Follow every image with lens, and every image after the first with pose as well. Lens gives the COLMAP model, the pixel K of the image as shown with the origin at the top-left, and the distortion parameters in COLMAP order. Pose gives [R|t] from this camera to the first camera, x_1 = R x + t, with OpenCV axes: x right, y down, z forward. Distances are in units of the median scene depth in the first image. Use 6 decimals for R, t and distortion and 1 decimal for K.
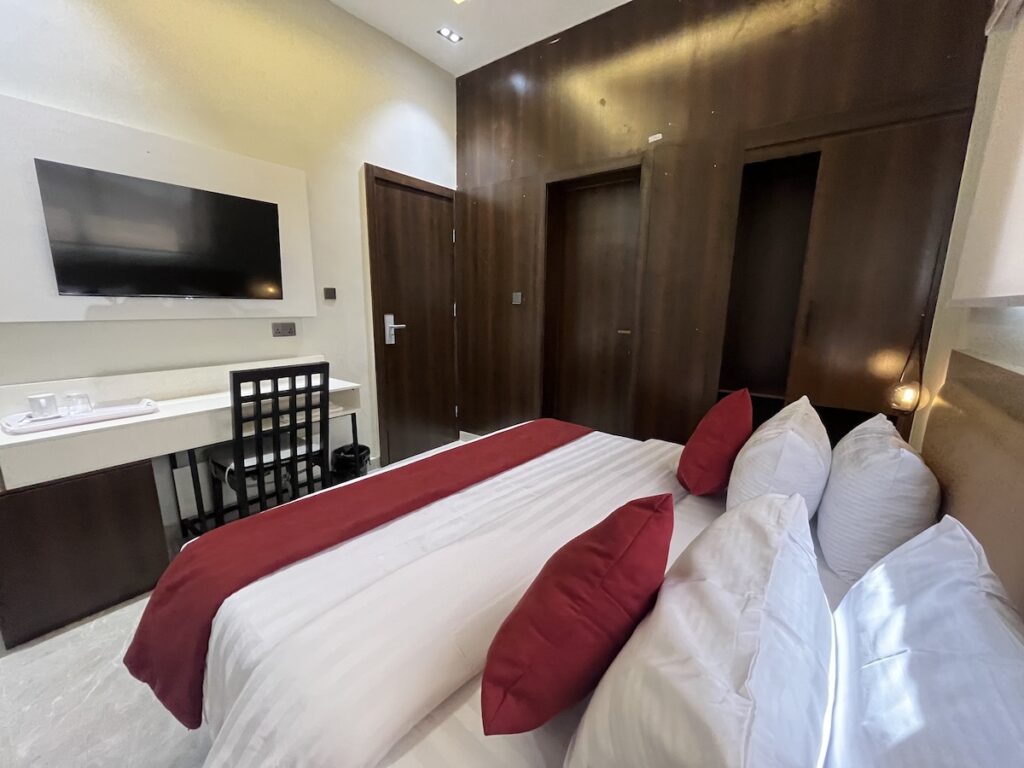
lens RADIAL K [[413.4, 0, 512.0], [0, 413.4, 384.0], [0, 0, 1]] dist [-0.002141, 0.000005]
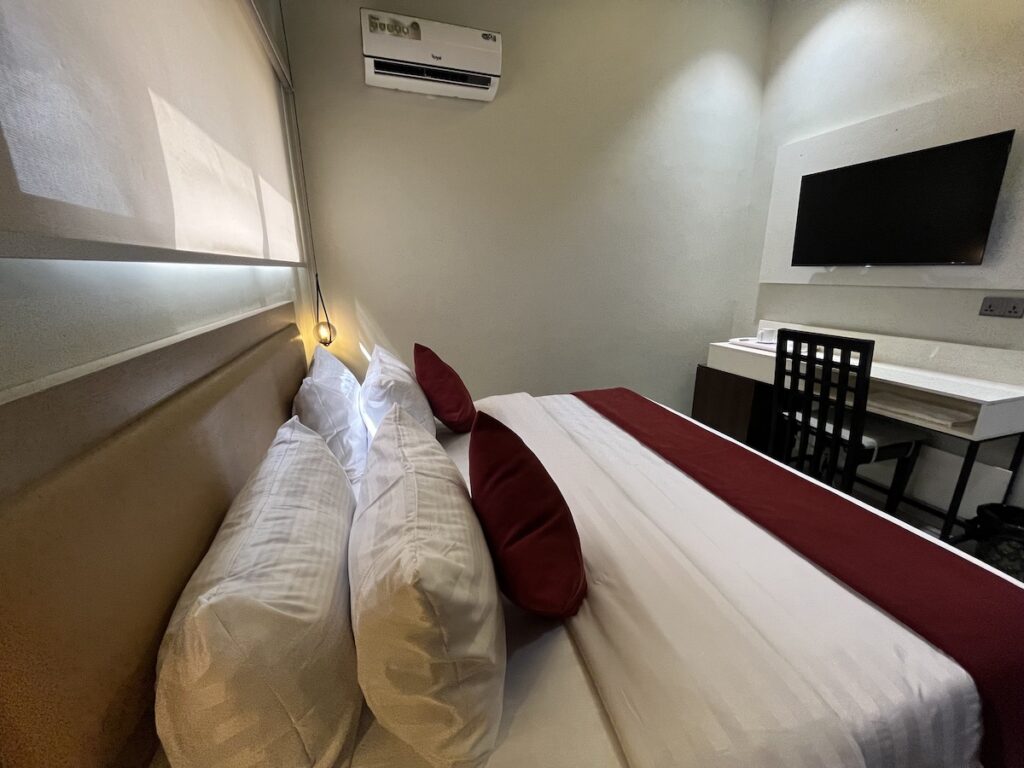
lens RADIAL K [[413.4, 0, 512.0], [0, 413.4, 384.0], [0, 0, 1]] dist [-0.002141, 0.000005]
pose [[-0.558486, 0.209373, -0.802656, 0.705518], [-0.162766, 0.921152, 0.353535, -0.165233], [0.813389, 0.328089, -0.480371, 0.920691]]
